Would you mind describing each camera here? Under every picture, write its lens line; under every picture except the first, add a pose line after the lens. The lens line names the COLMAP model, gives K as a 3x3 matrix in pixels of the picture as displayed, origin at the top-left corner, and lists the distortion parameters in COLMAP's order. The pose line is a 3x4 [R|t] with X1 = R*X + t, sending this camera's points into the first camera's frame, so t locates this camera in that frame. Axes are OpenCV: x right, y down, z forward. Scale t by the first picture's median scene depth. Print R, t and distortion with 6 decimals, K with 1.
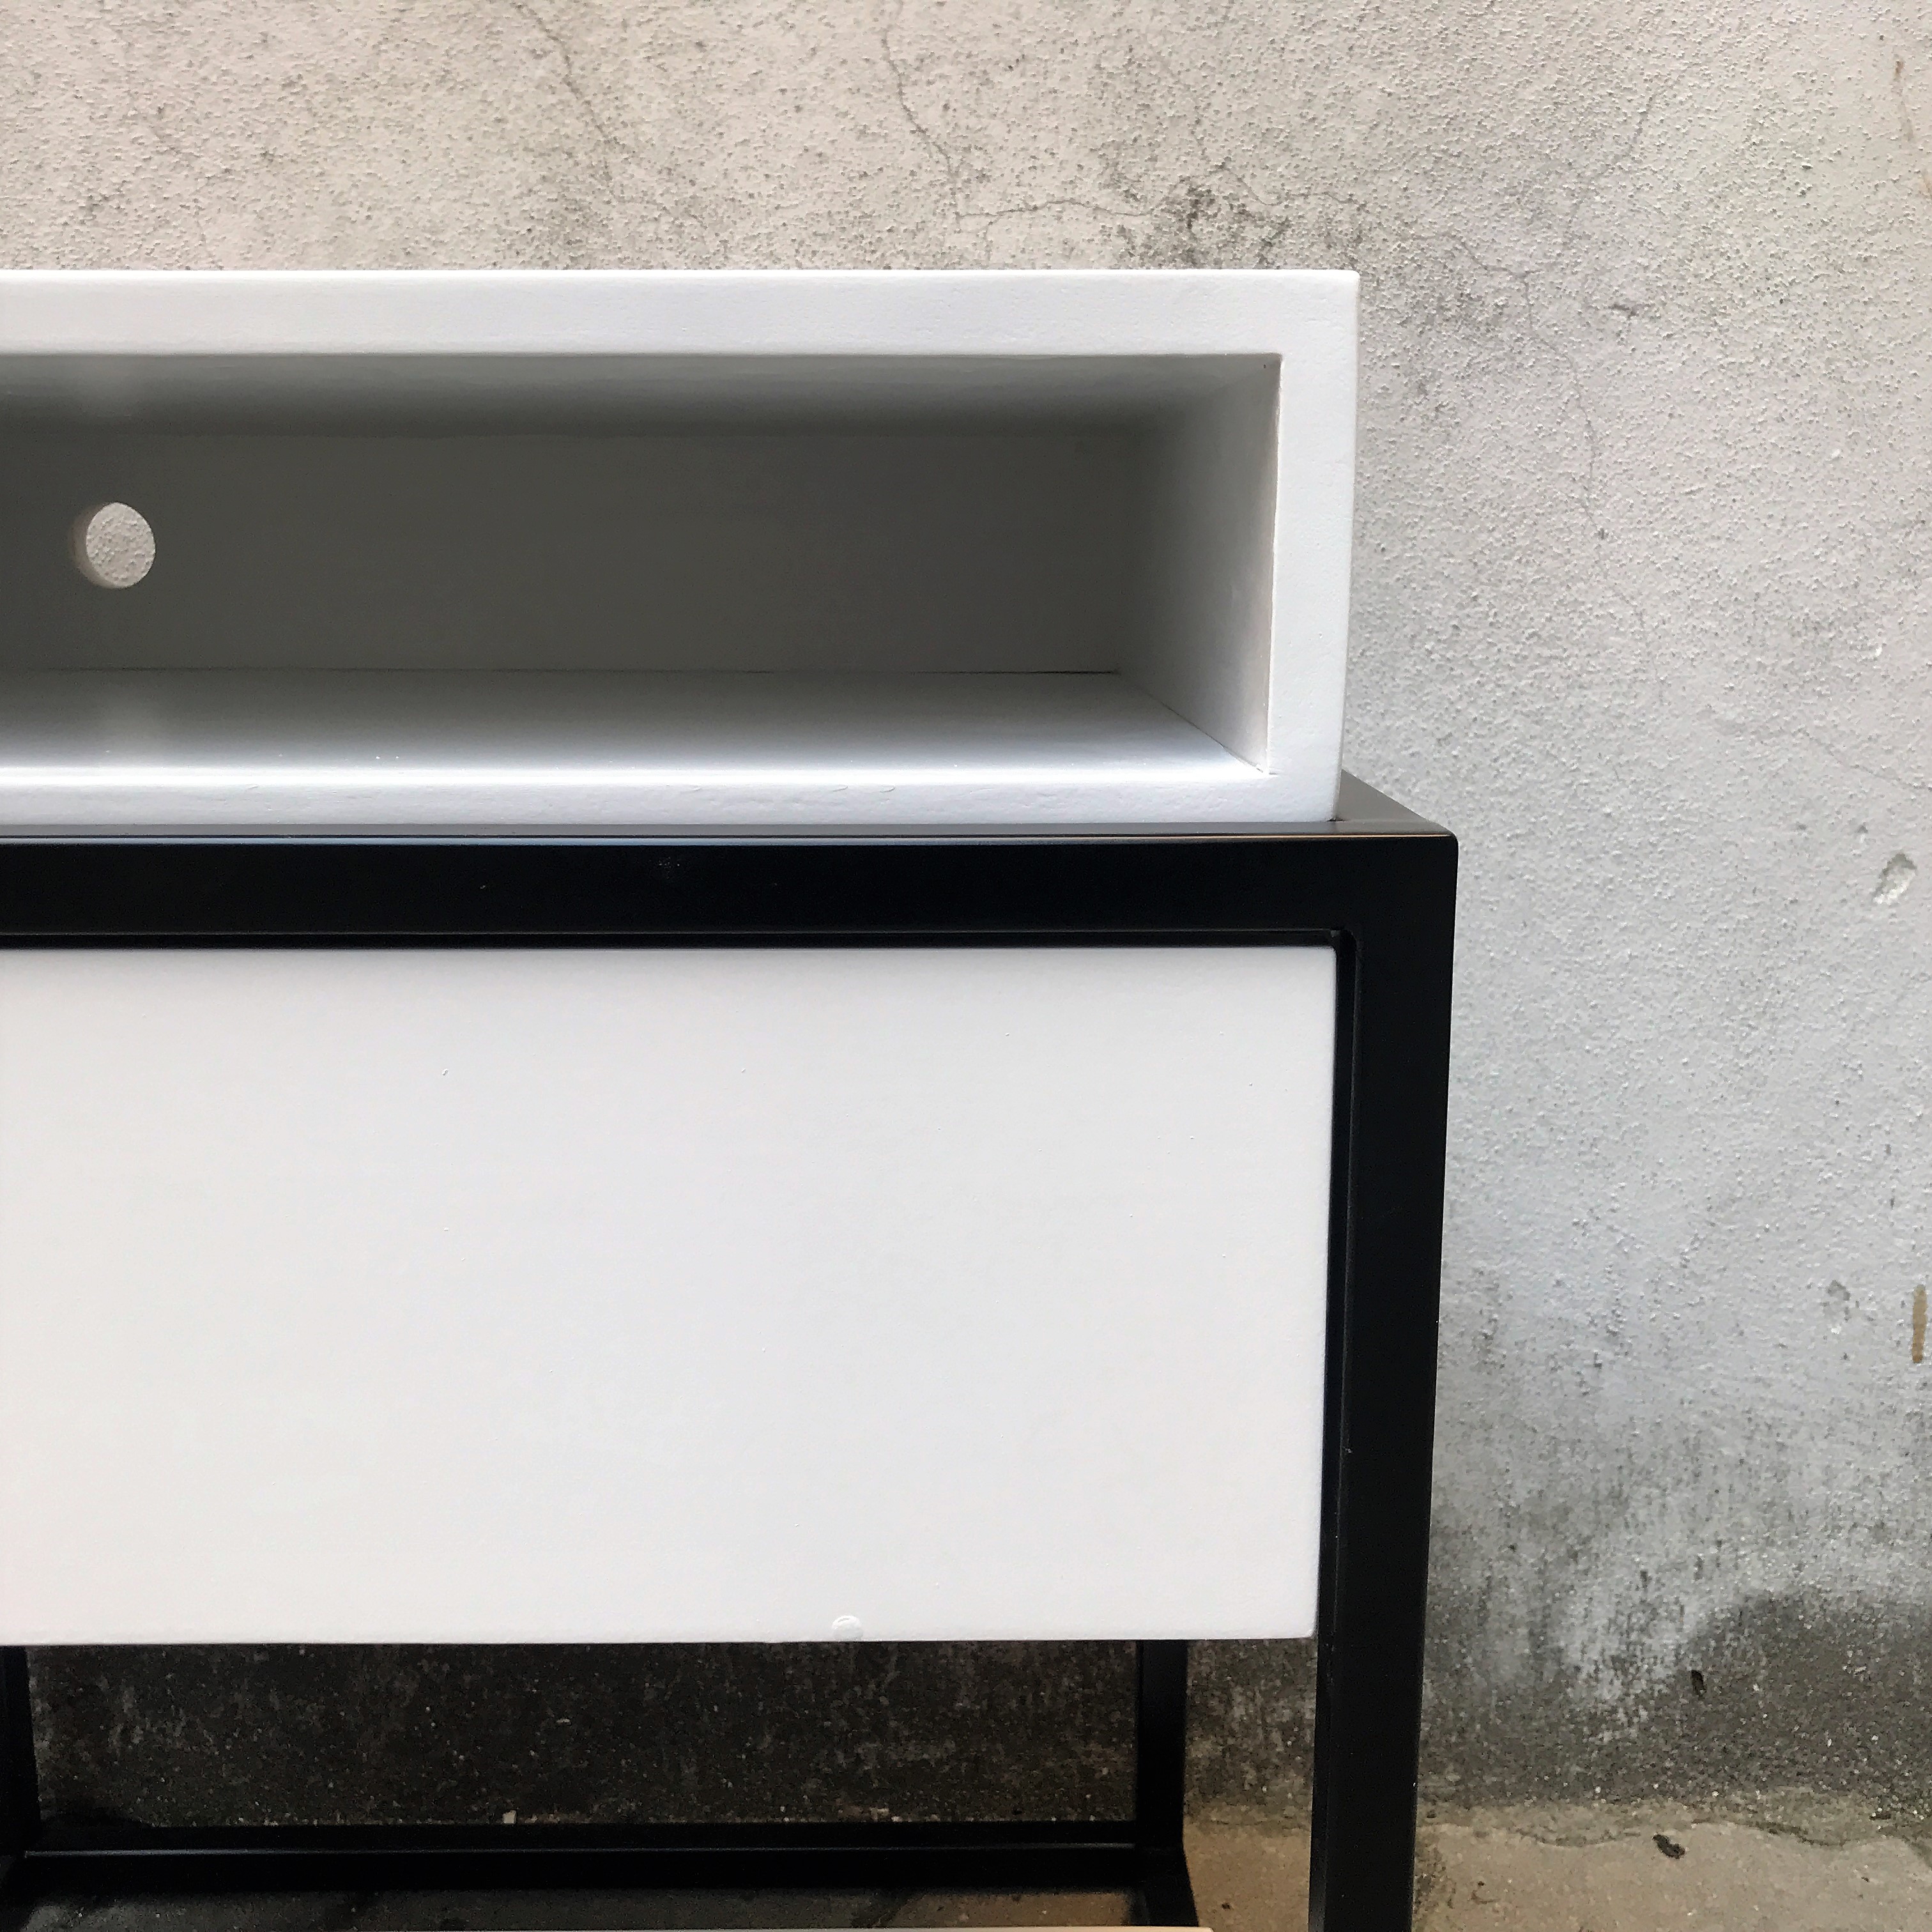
lens RADIAL K [[2142.4, 0, 973.2], [0, 2142.4, 958.2], [0, 0, 1]] dist [-0.002680, 0.000000]
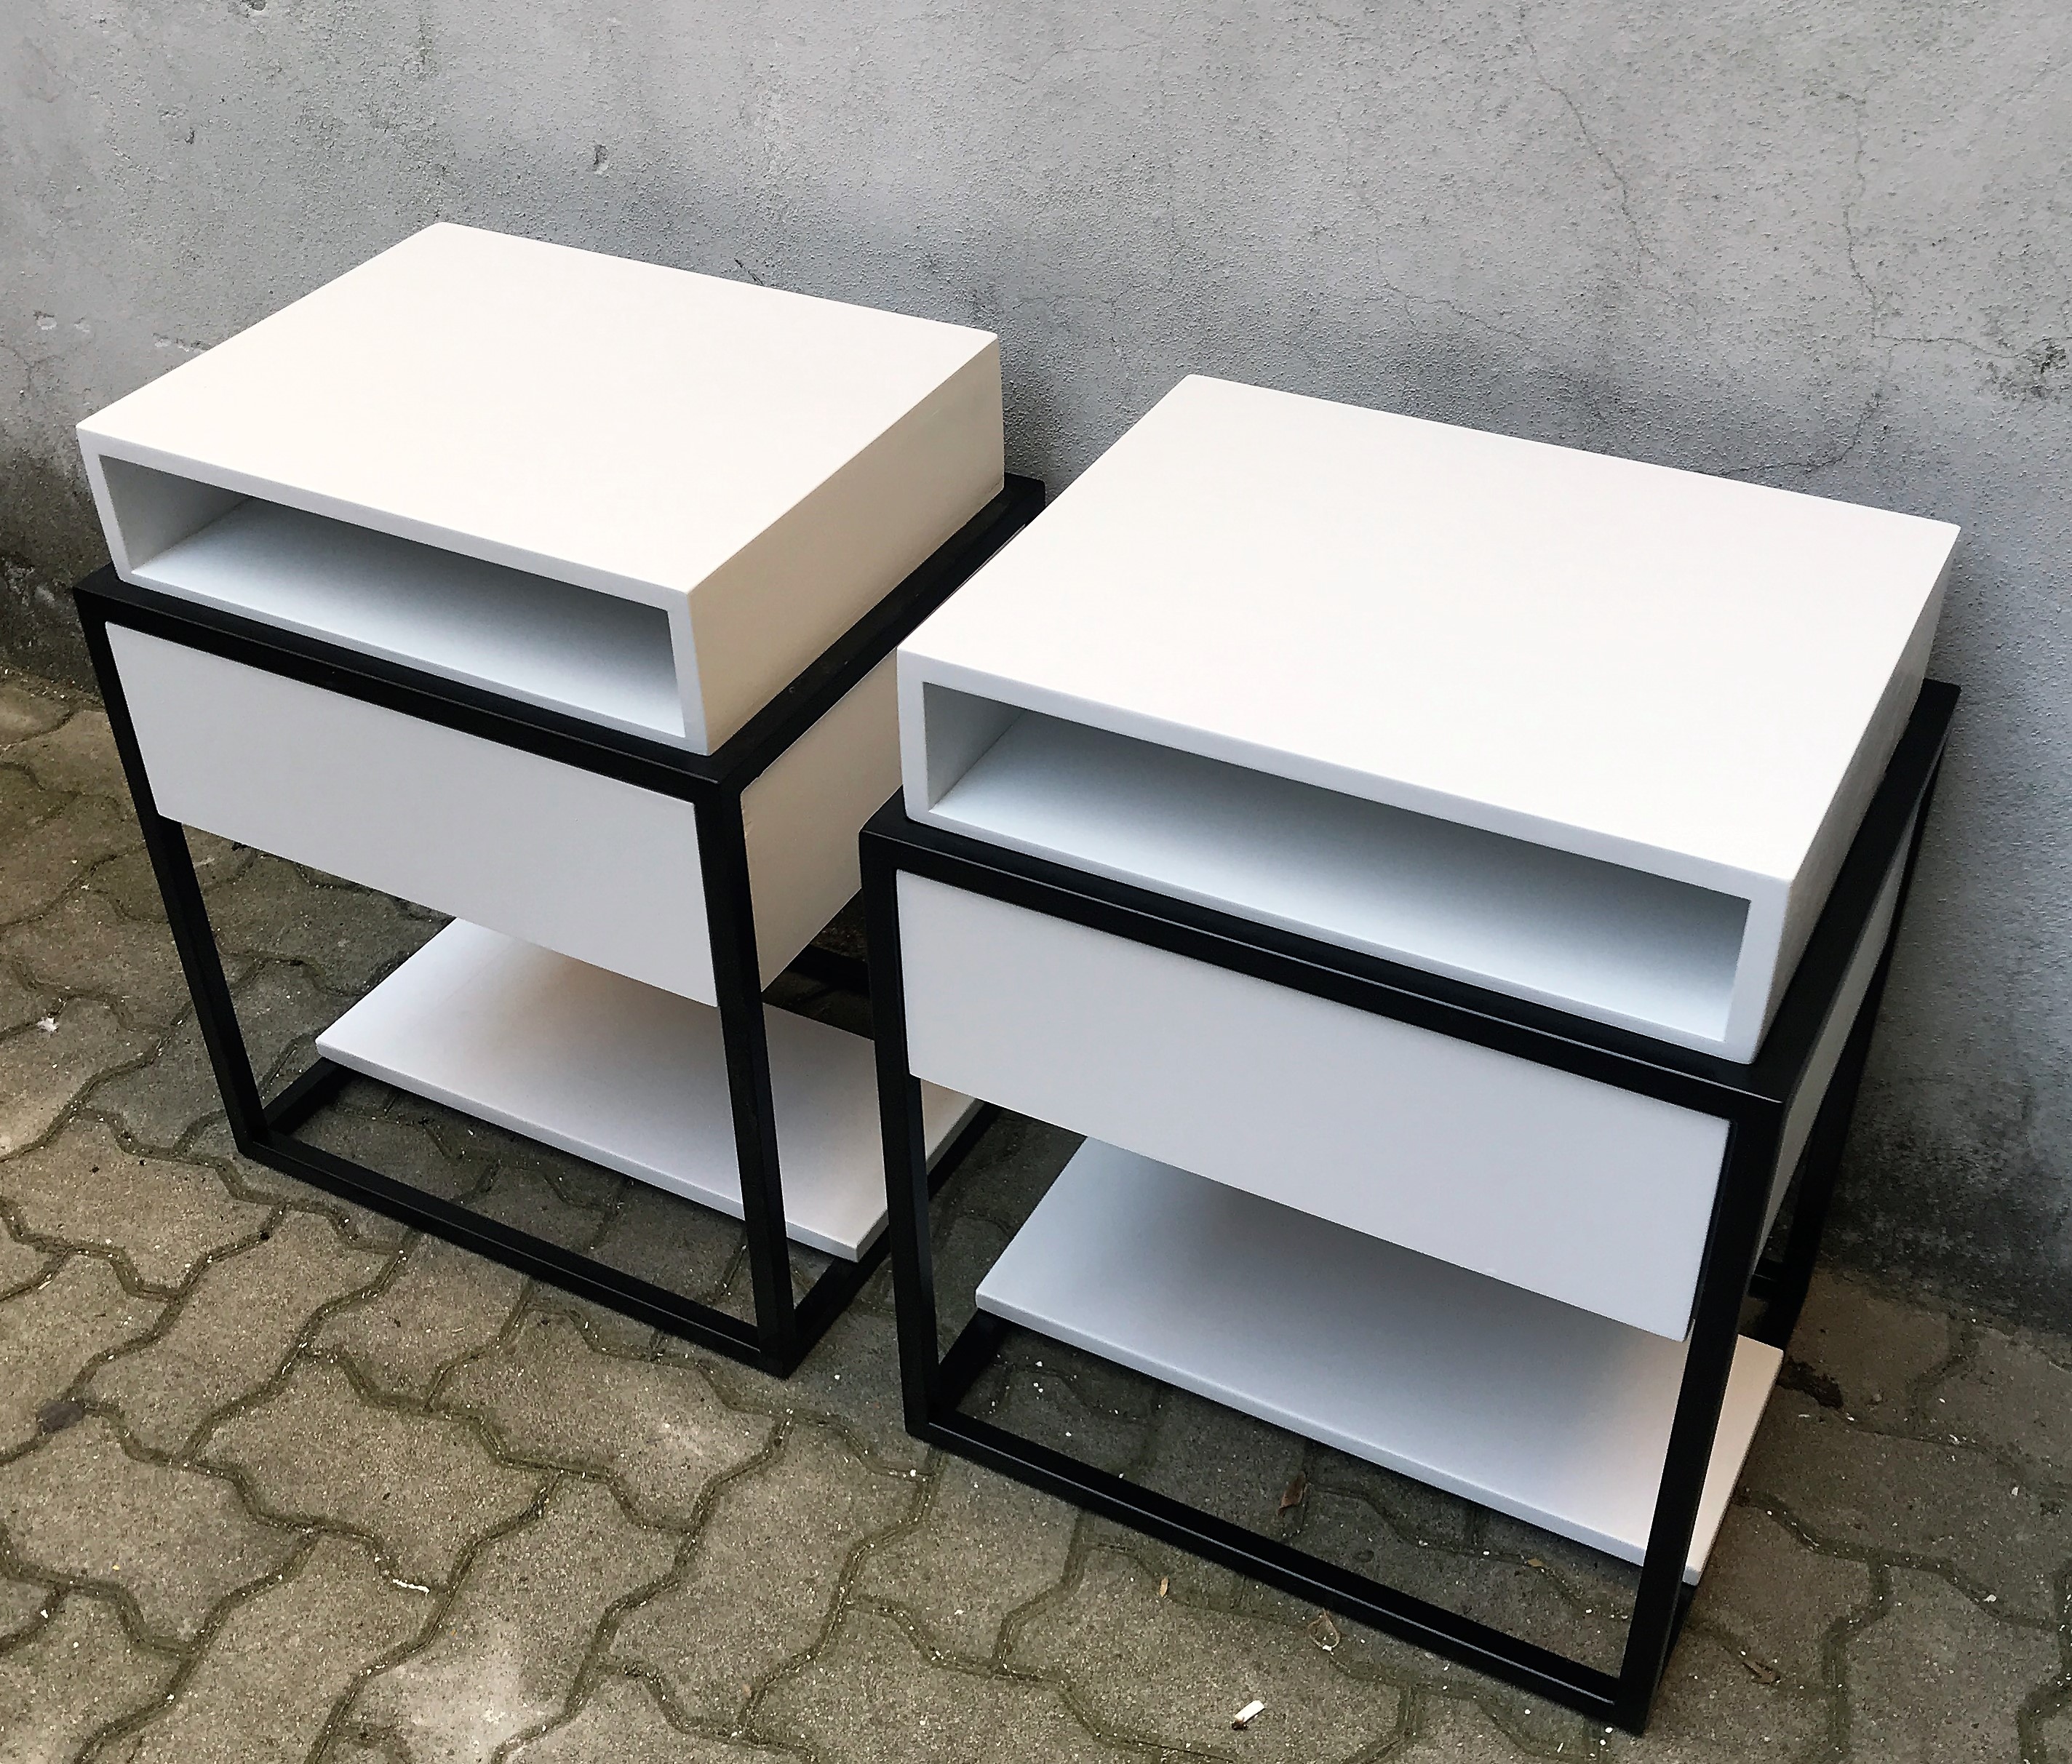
lens RADIAL K [[2427.5, 0, 951.4], [0, 2427.5, 937.1], [0, 0, 1]] dist [-0.002296, 0.000000]
pose [[0.864266, 0.281838, -0.416667, 0.250505], [-0.057961, 0.878583, 0.474059, -0.729385], [0.499685, -0.385563, 0.775665, -0.729755]]
